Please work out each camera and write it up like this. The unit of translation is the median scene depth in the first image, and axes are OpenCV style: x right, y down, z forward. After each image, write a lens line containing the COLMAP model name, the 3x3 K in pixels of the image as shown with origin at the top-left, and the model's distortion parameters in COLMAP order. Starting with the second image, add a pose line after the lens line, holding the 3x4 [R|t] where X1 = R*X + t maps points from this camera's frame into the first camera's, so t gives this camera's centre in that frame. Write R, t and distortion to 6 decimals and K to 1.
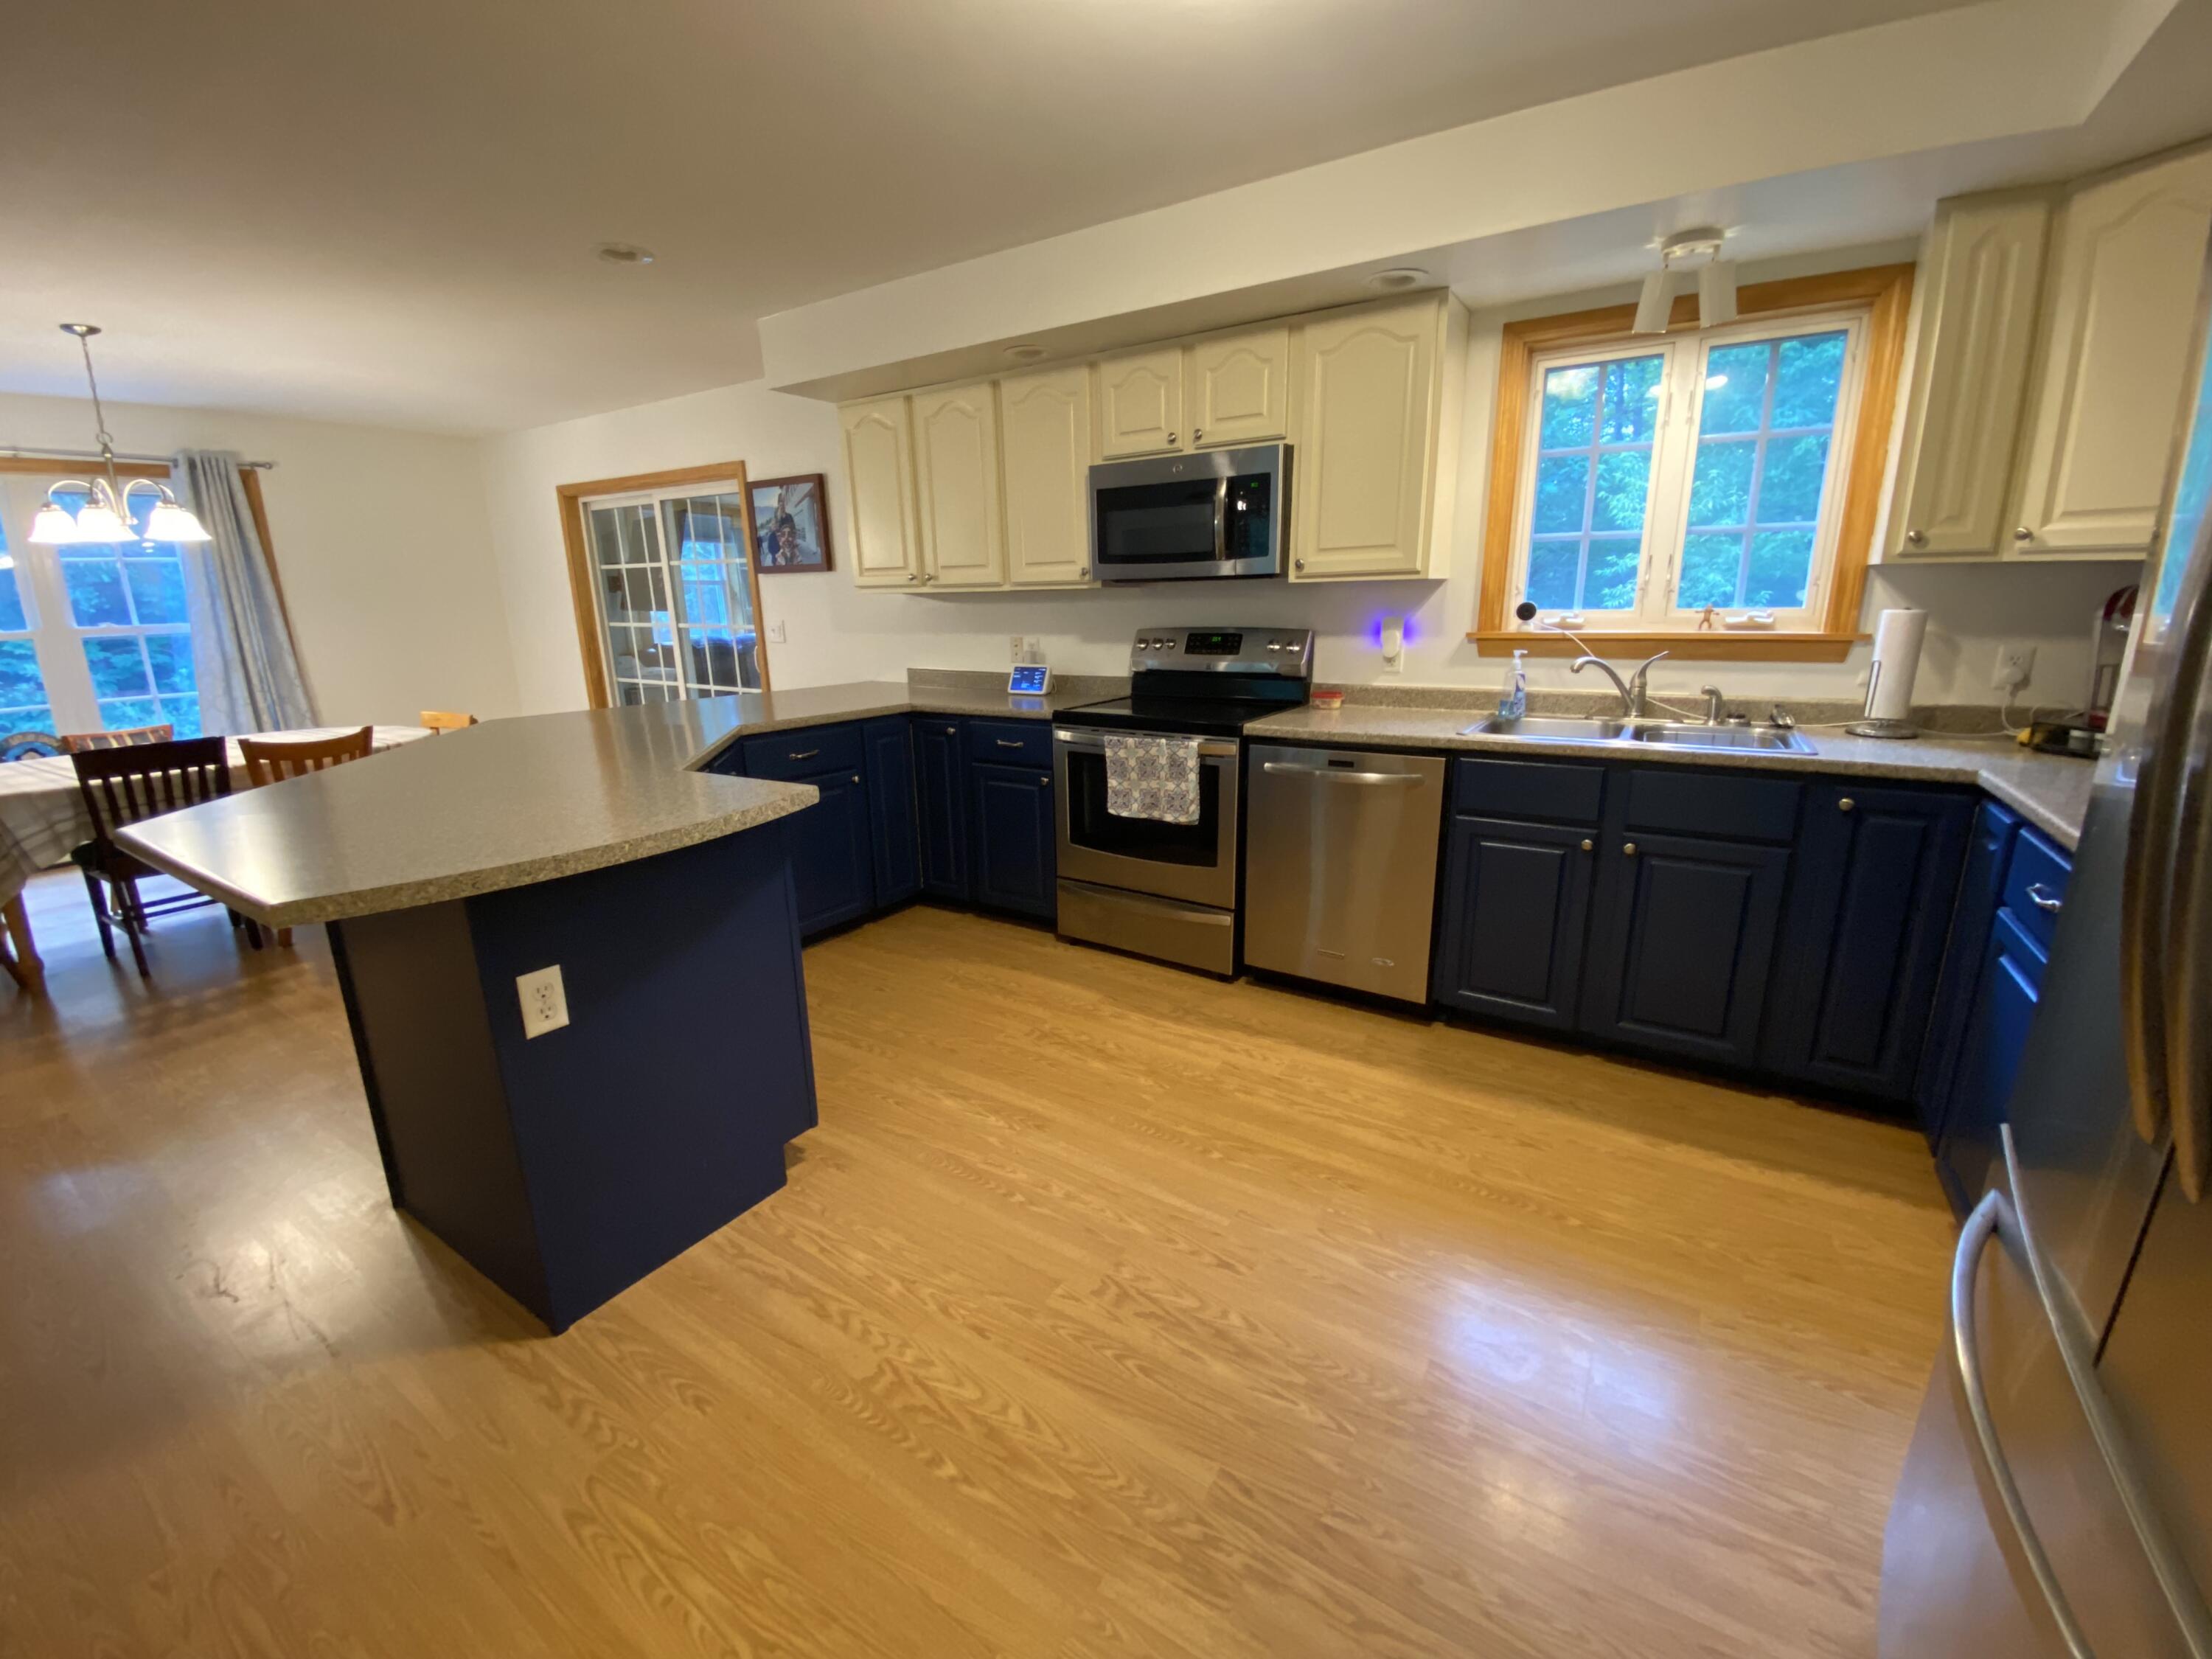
lens RADIAL K [[896.1, 0, 1095.8], [0, 896.1, 847.5], [0, 0, 1]] dist [0.002263, -0.003300]
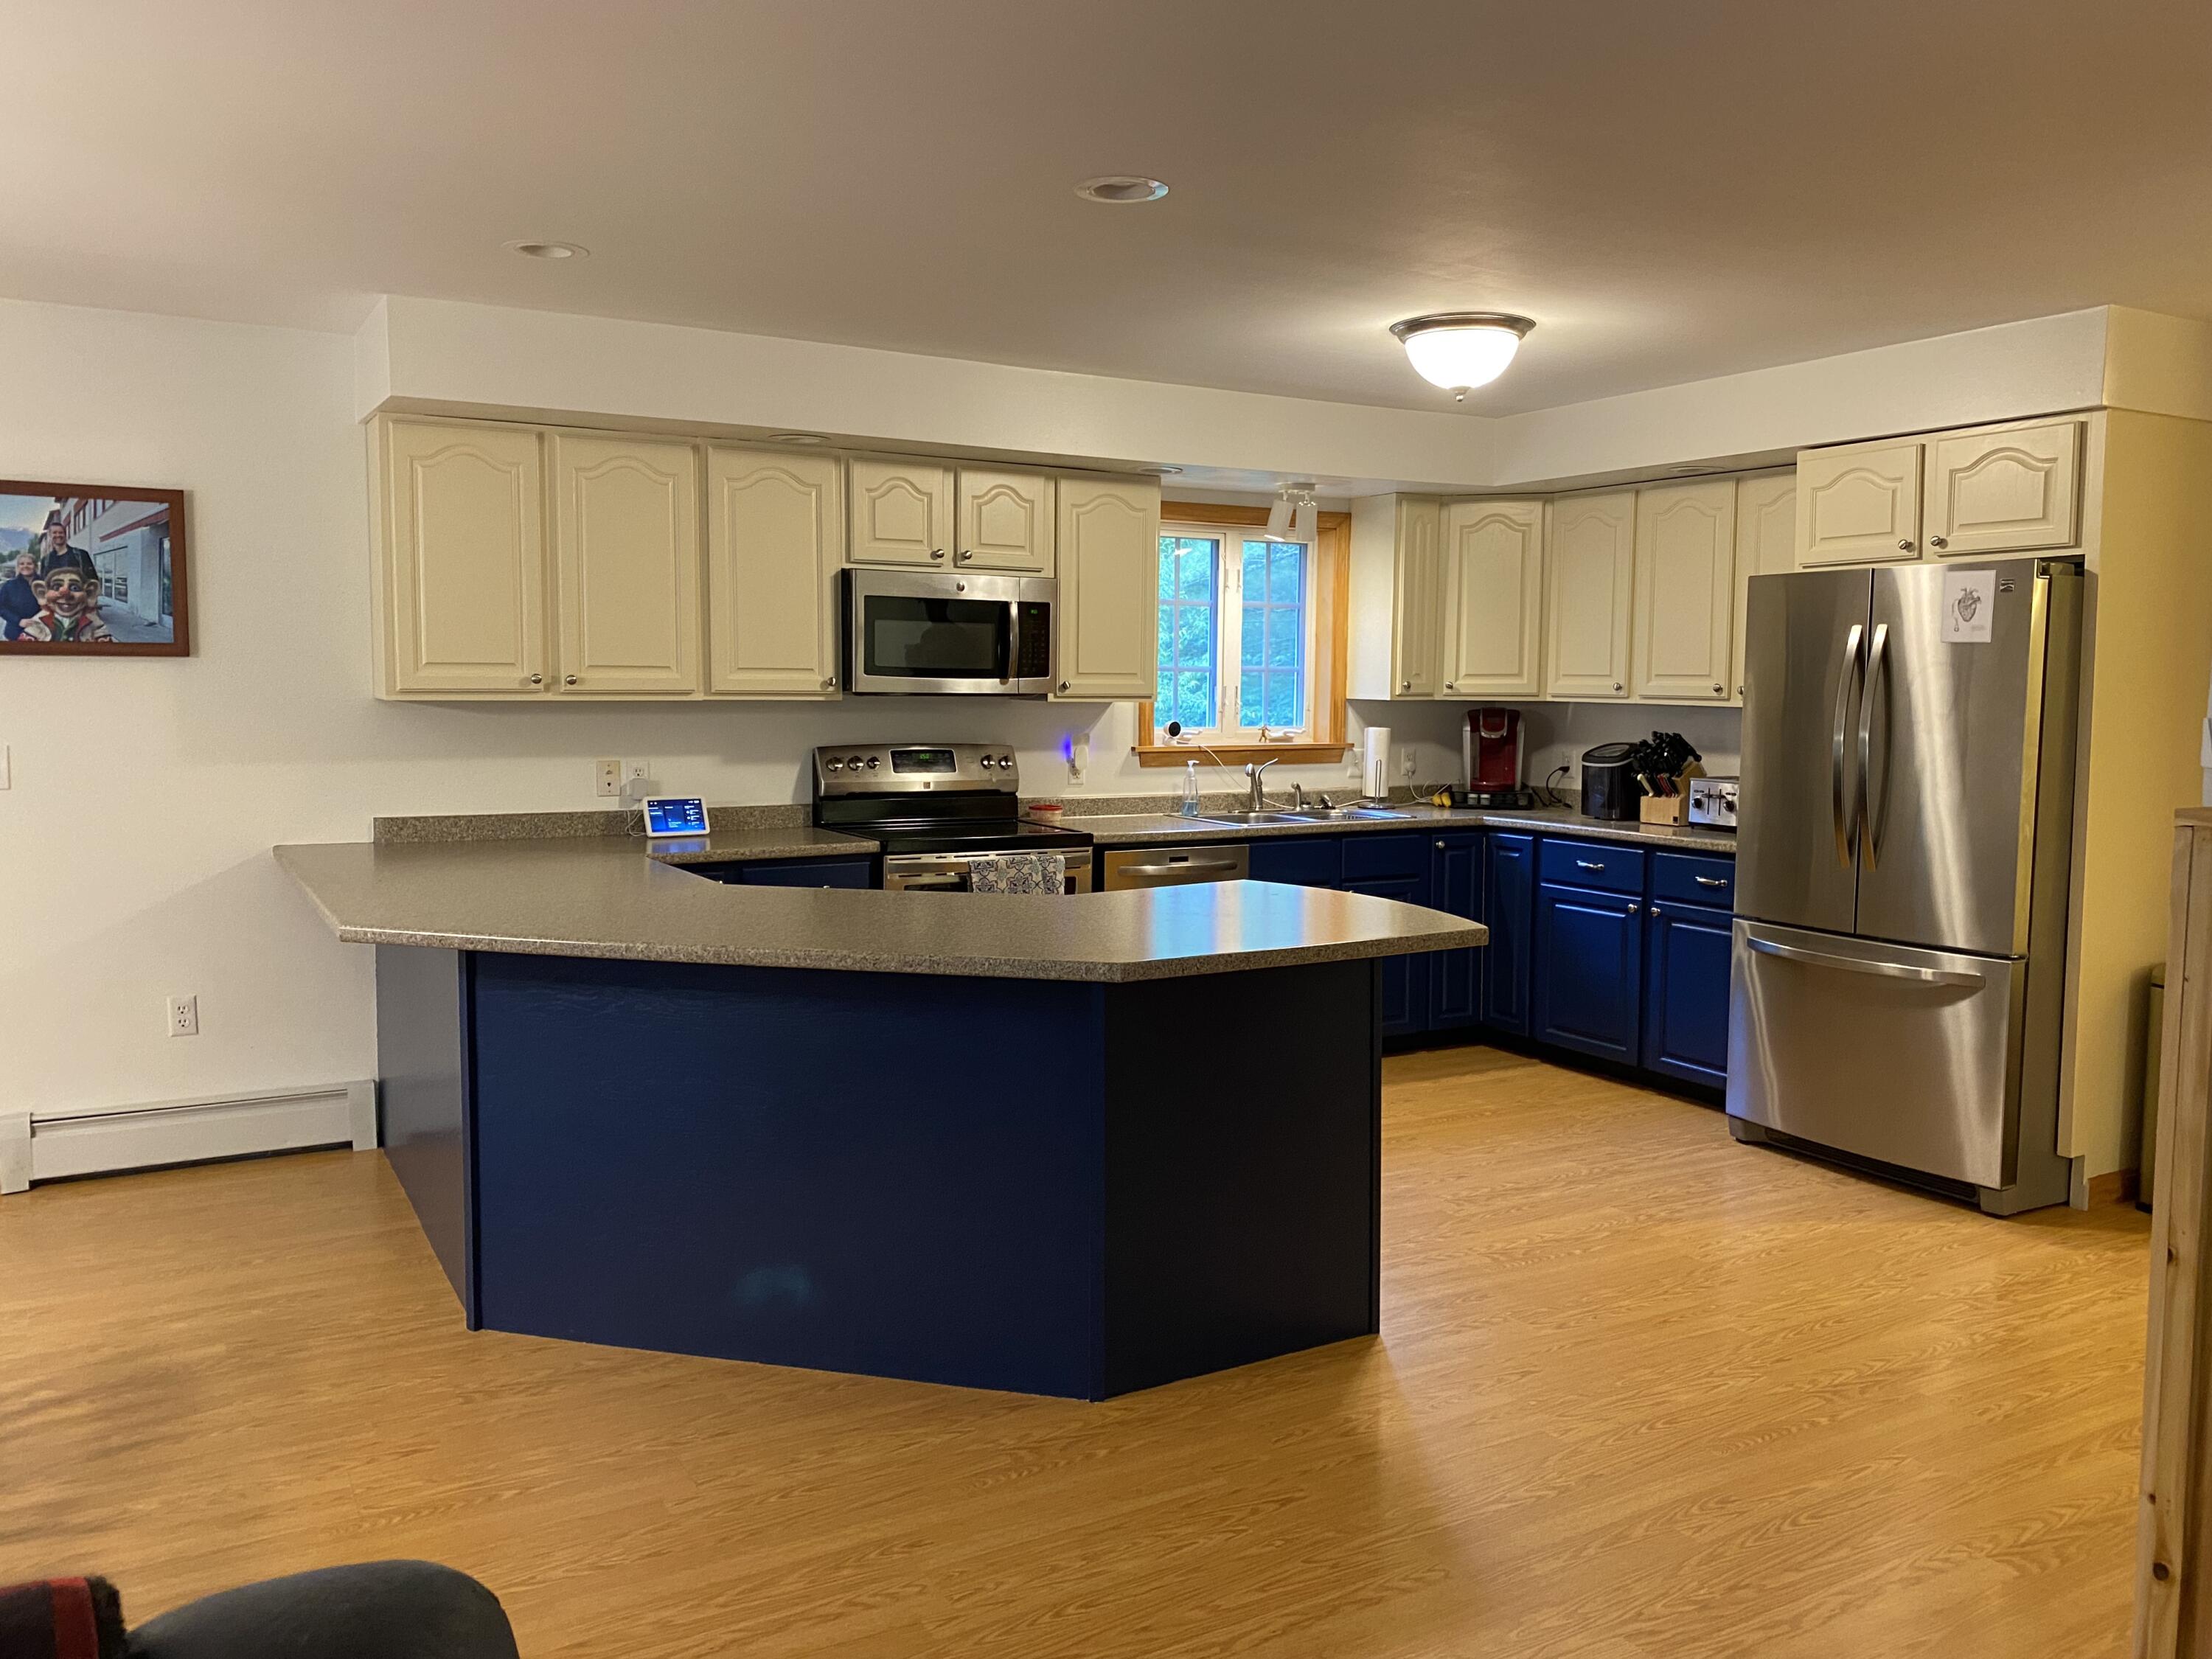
lens RADIAL K [[1717.8, 0, 1124.0], [0, 1717.8, 844.6], [0, 0, 1]] dist [-0.005735, 0.006938]
pose [[0.439733, -0.061383, 0.896029, -1.628922], [0.227717, 0.972681, -0.045119, -0.028311], [-0.868781, 0.223882, 0.441698, 0.095627]]
